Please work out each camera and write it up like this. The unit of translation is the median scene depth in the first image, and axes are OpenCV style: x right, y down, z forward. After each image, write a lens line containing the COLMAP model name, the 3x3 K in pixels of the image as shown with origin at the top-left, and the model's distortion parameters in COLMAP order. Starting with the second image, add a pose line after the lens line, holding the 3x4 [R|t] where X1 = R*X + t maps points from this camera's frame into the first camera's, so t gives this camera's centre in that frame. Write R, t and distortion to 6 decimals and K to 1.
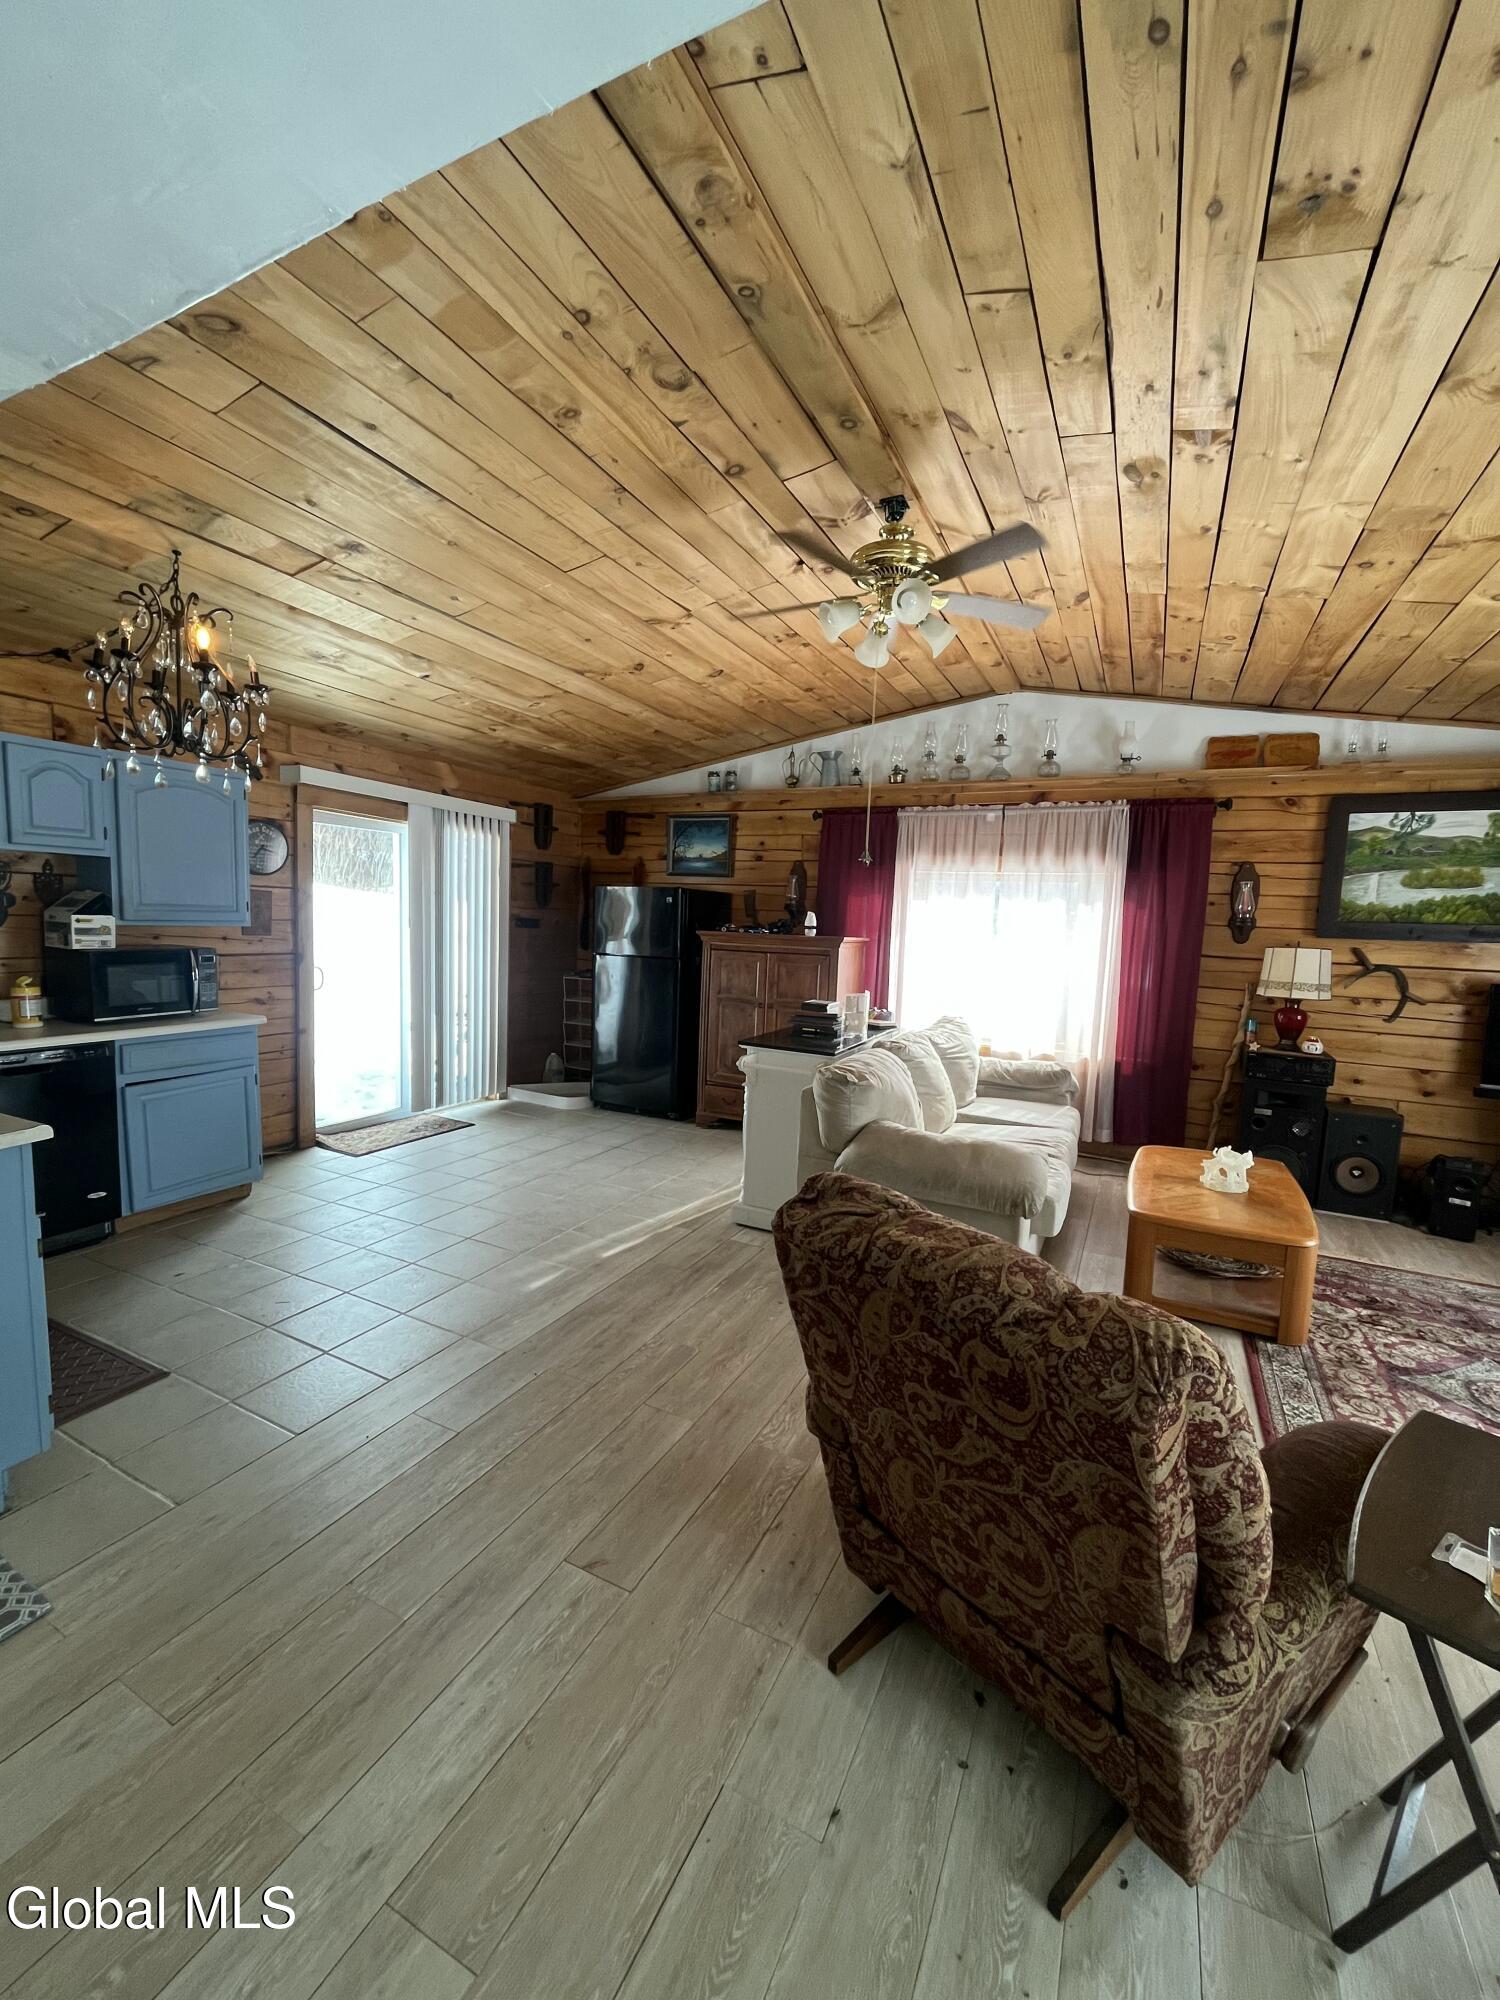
lens RADIAL K [[809.3, 0, 757.5], [0, 809.3, 1004.7], [0, 0, 1]] dist [-0.001790, -0.000718]
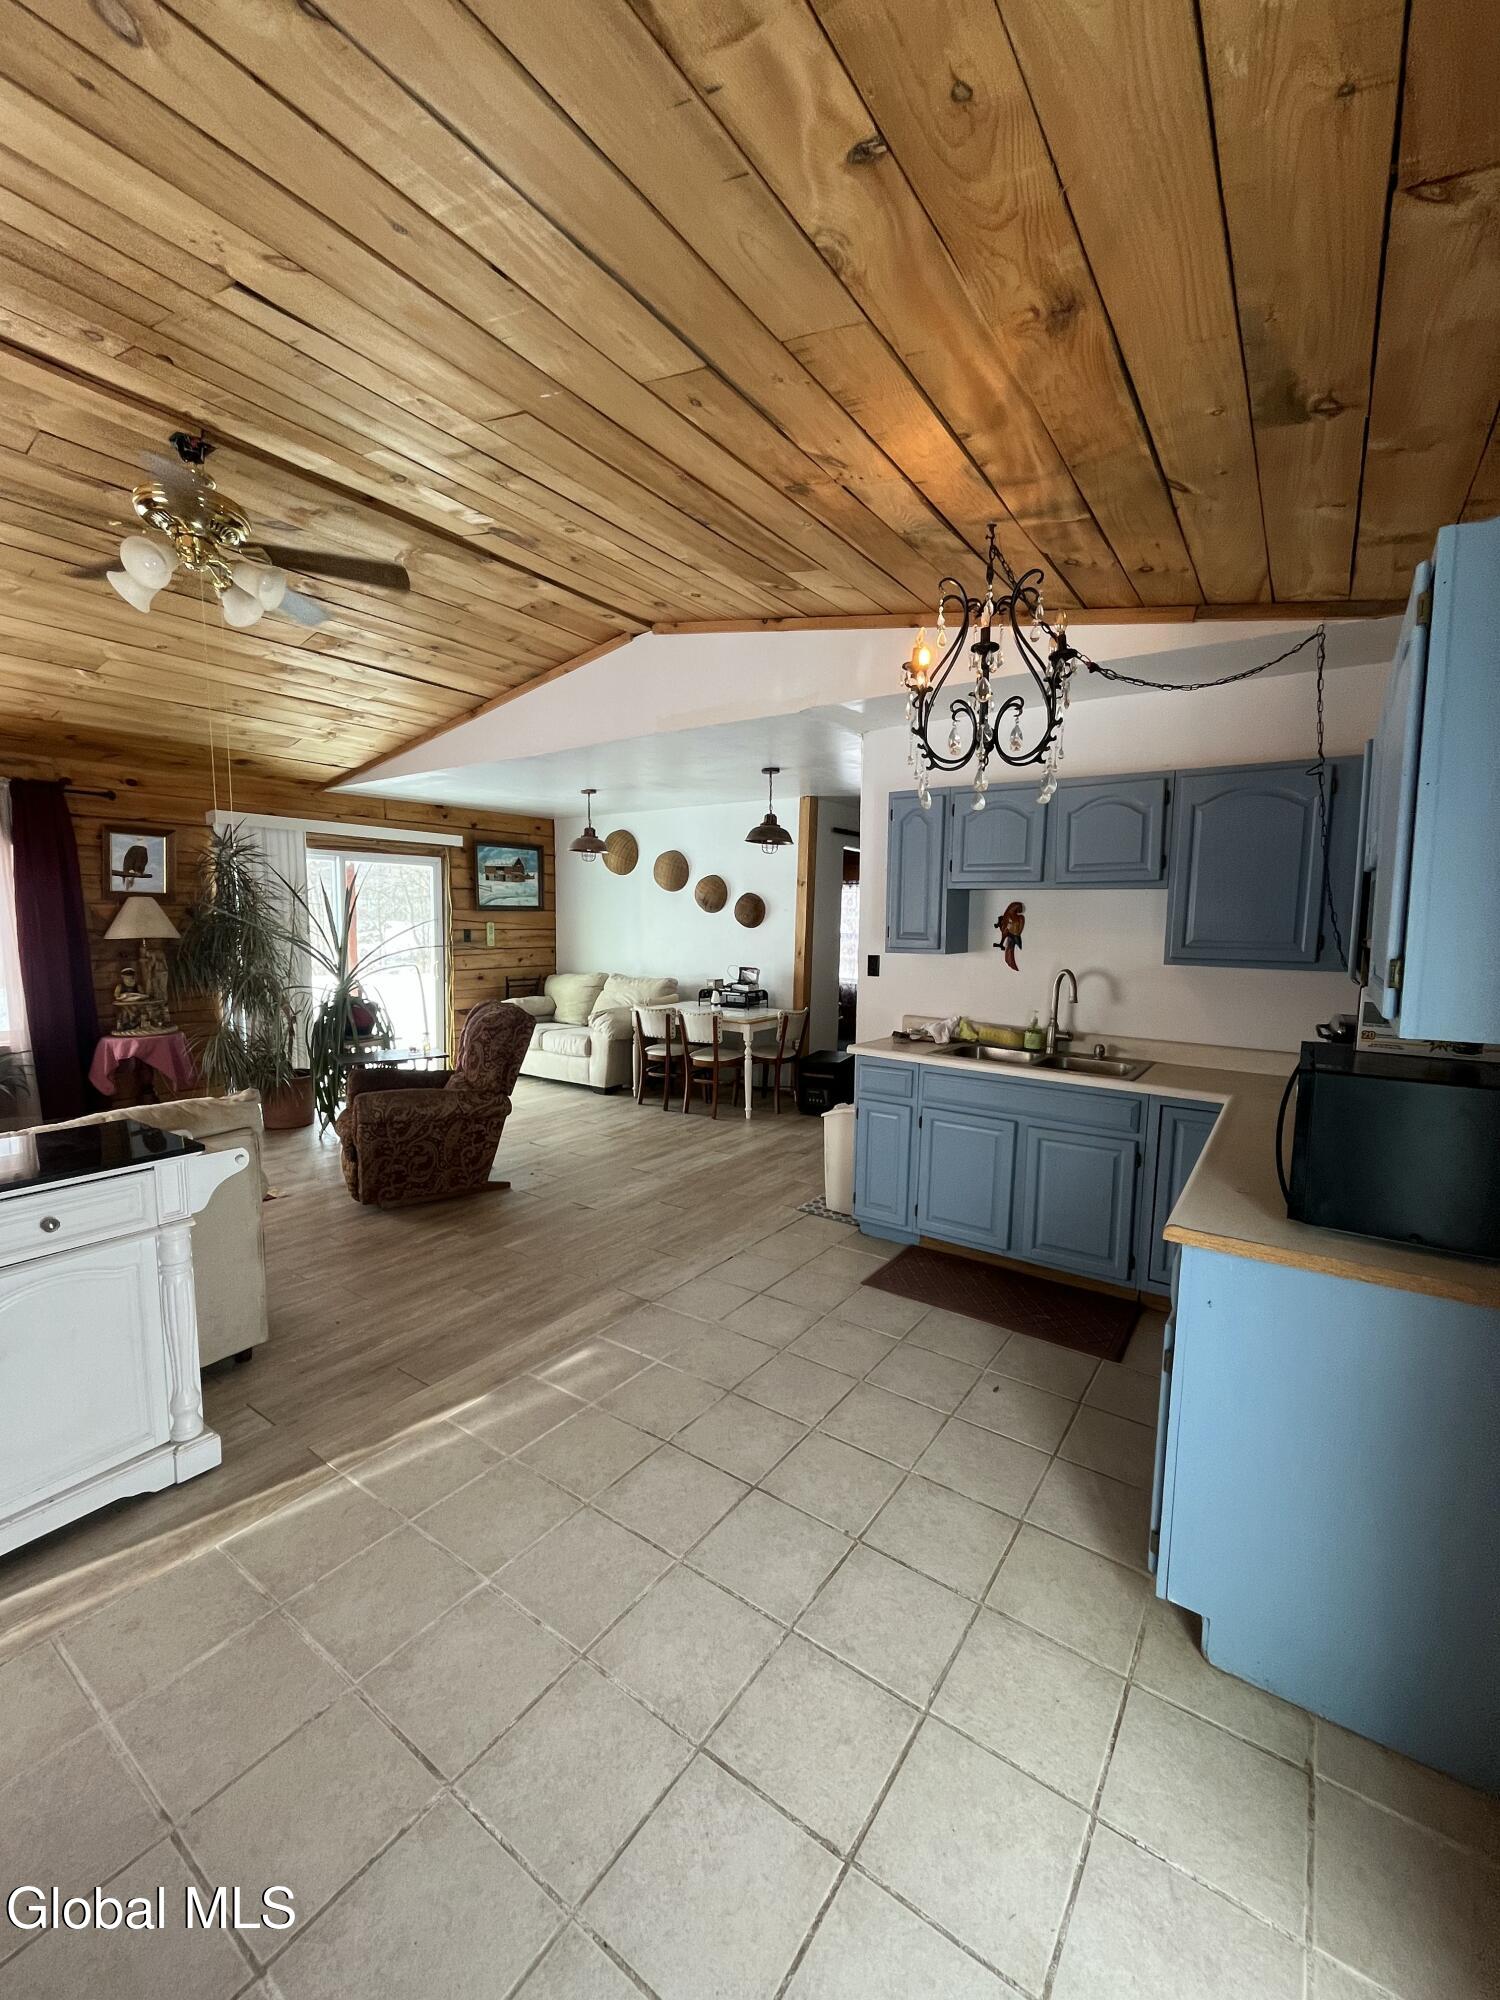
lens RADIAL K [[809.3, 0, 755.6], [0, 809.3, 1005.5], [0, 0, 1]] dist [-0.001790, -0.000718]
pose [[-0.987172, -0.069314, 0.143833, -0.394901], [-0.037193, 0.975901, 0.215022, -0.150208], [-0.155270, 0.206914, -0.965959, 1.227196]]
